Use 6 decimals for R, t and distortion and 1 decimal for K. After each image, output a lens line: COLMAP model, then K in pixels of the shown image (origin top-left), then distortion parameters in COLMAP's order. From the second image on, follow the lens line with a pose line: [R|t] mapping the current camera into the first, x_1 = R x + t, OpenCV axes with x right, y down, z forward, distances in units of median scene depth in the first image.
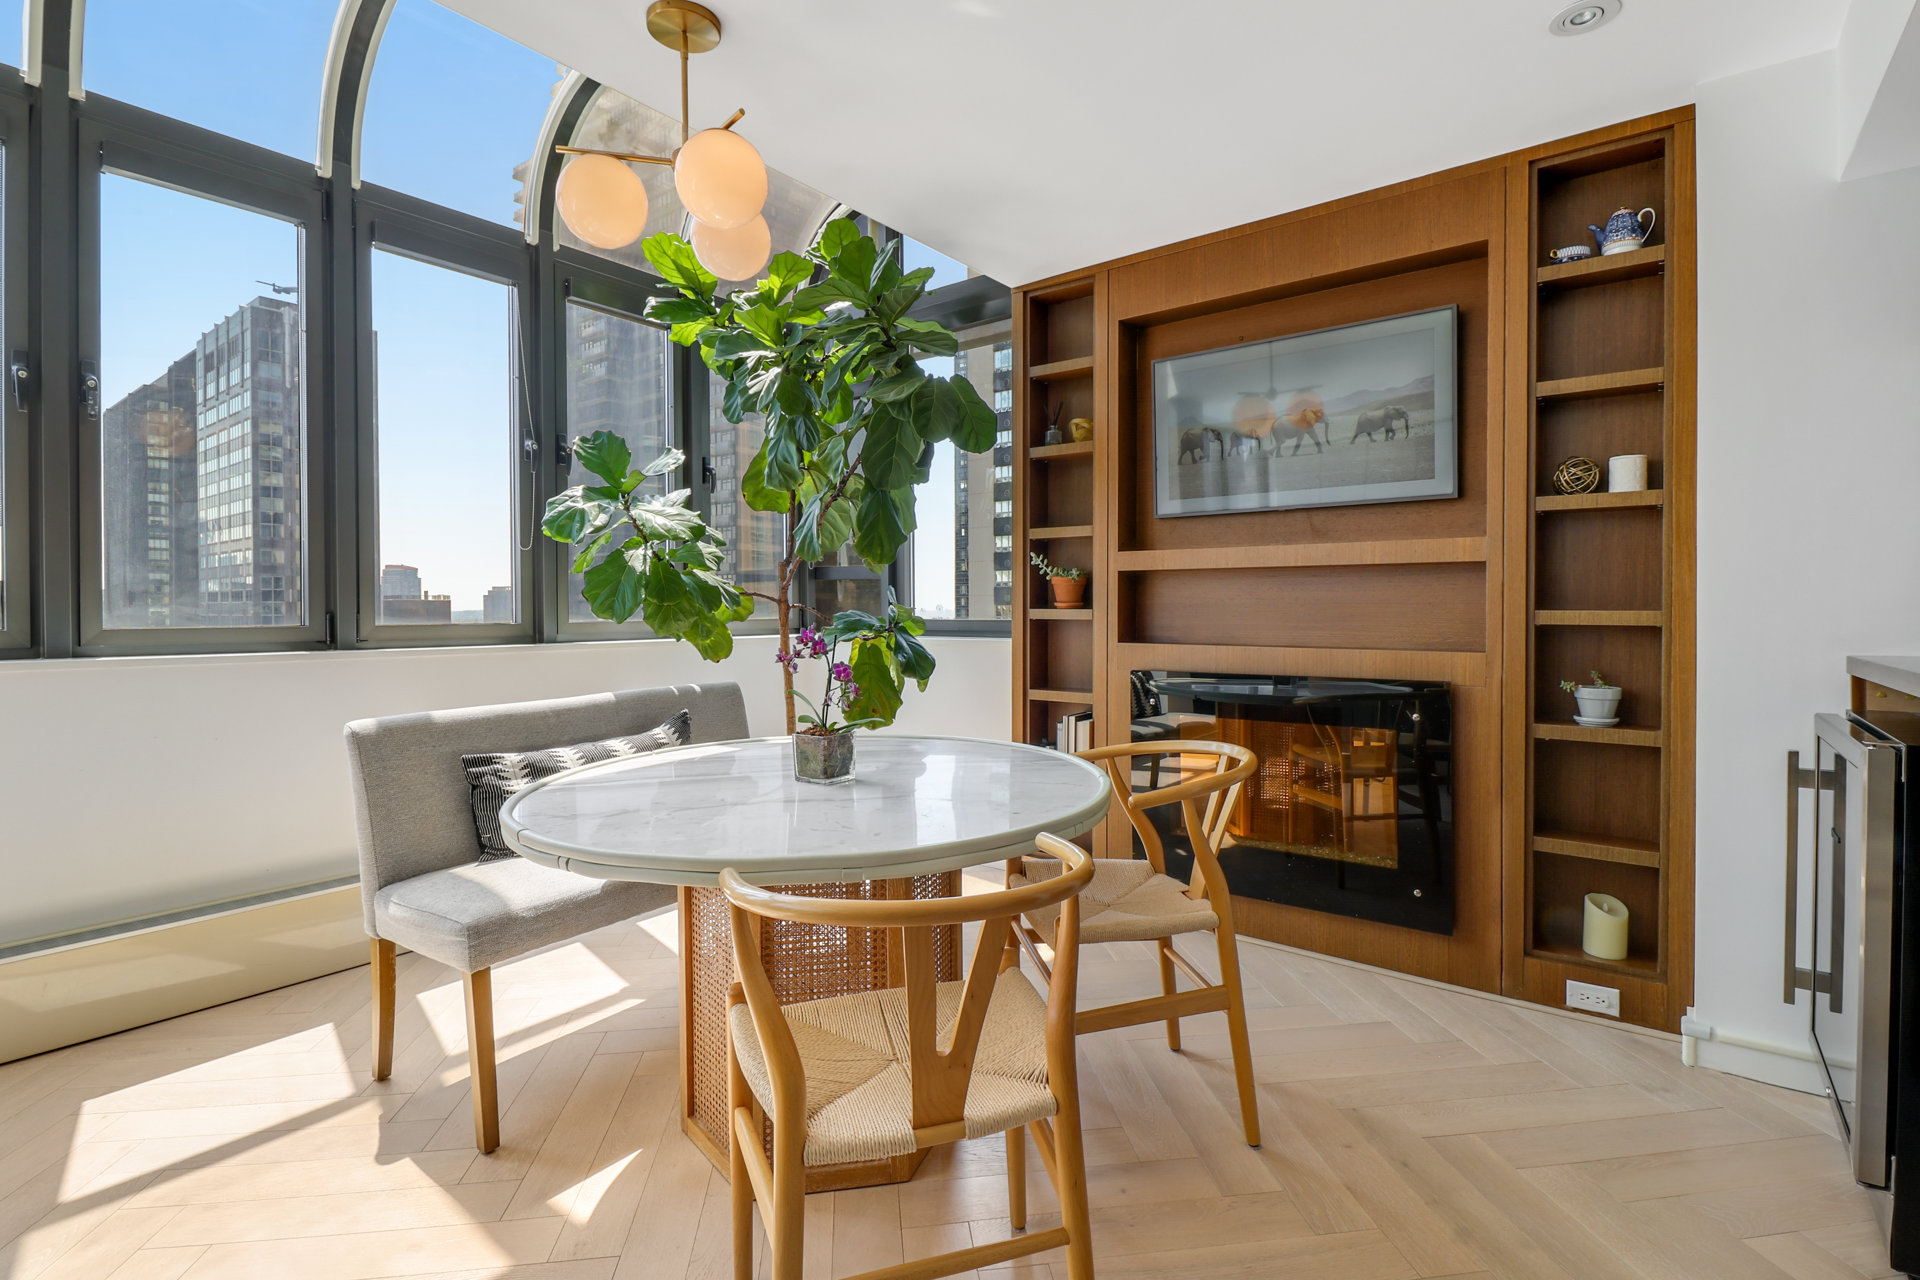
lens RADIAL K [[906.3, 0, 927.1], [0, 906.3, 614.0], [0, 0, 1]] dist [0.027255, -0.000433]
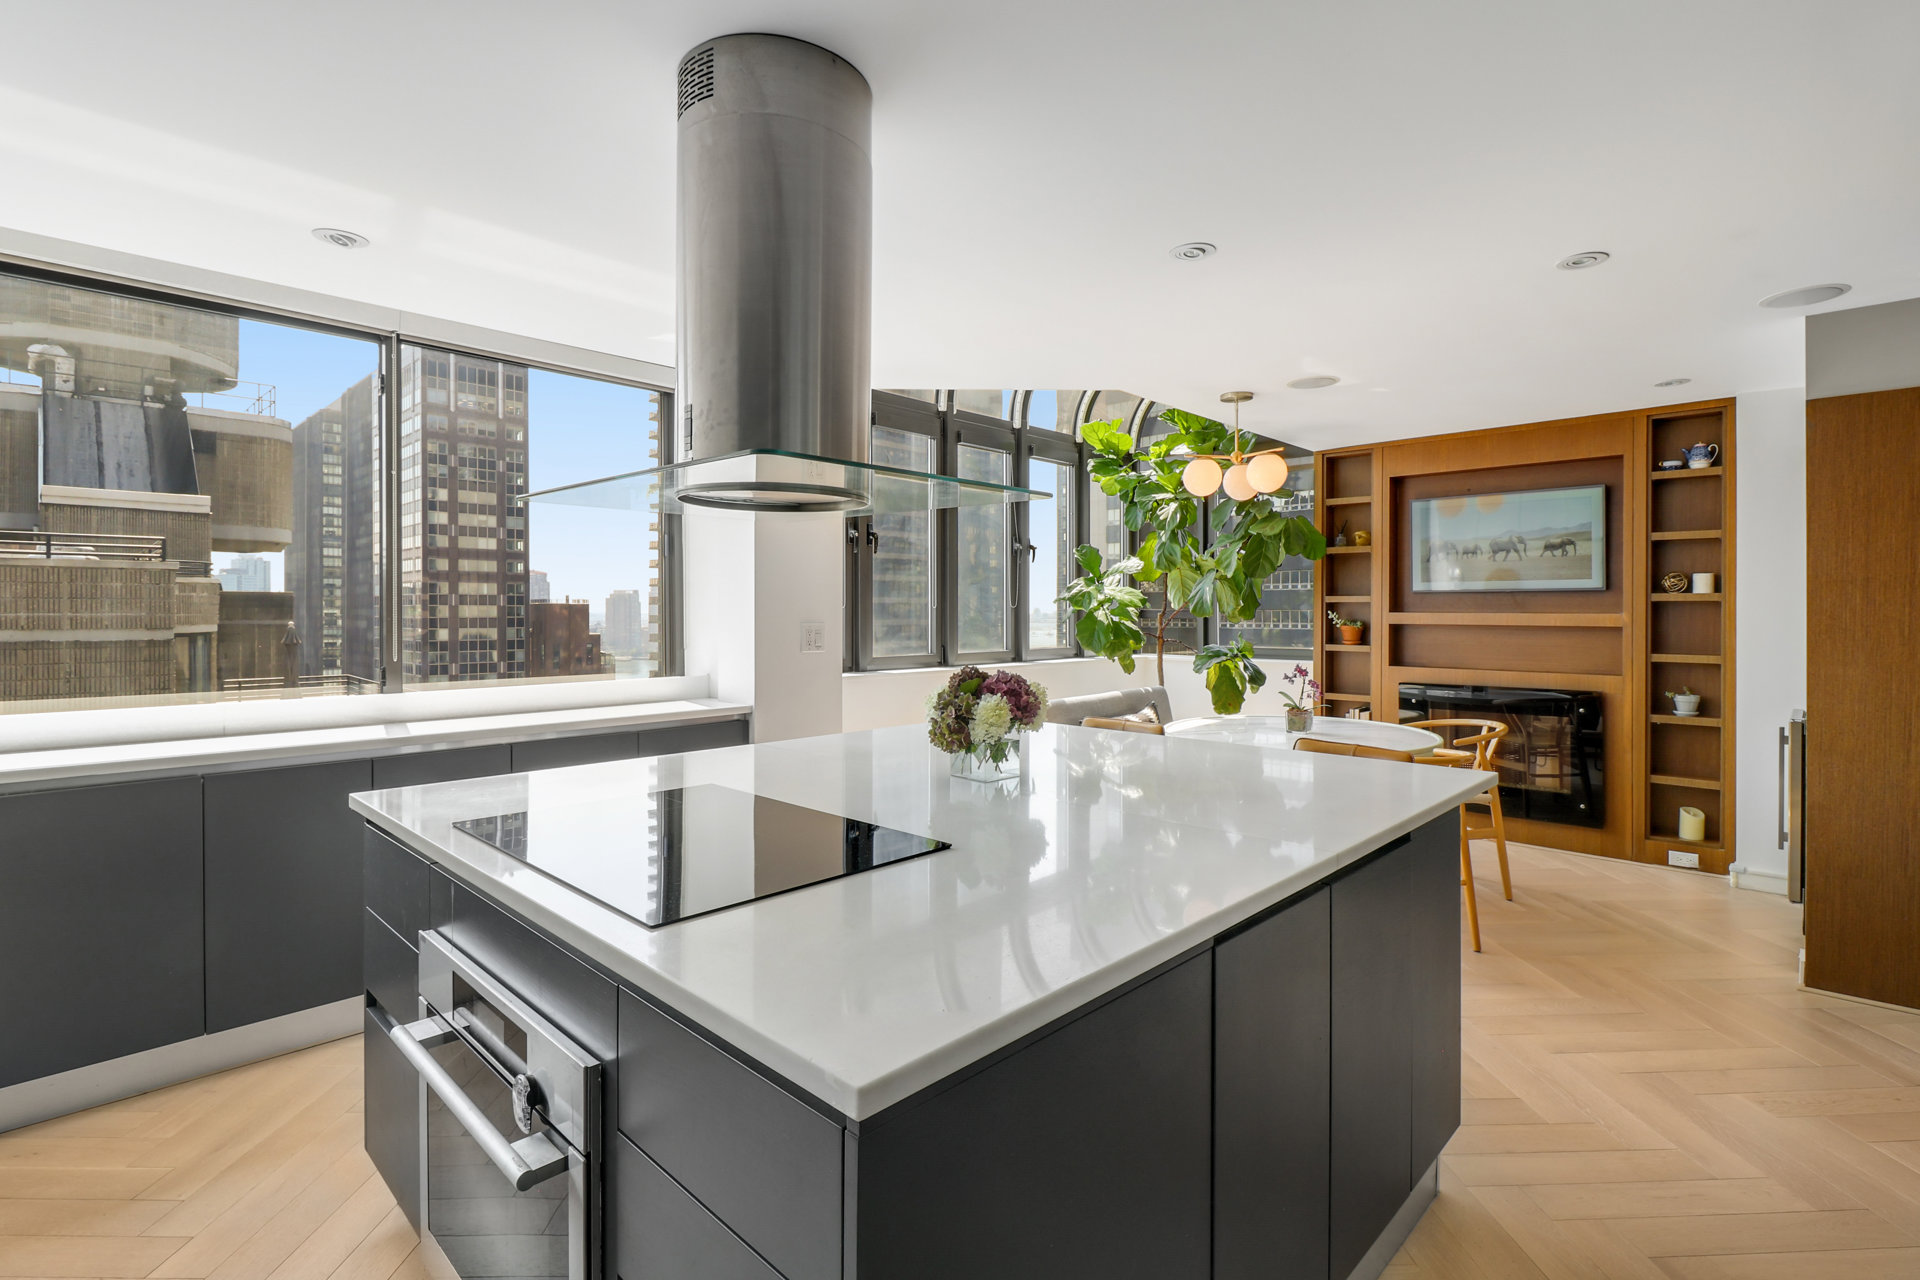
lens RADIAL K [[906.3, 0, 927.1], [0, 906.3, 614.0], [0, 0, 1]] dist [0.027255, -0.000433]
pose [[0.995120, 0.002198, -0.098650, -0.605109], [-0.002362, 0.999996, -0.001549, -0.076942], [0.098646, 0.001774, 0.995121, -0.989311]]
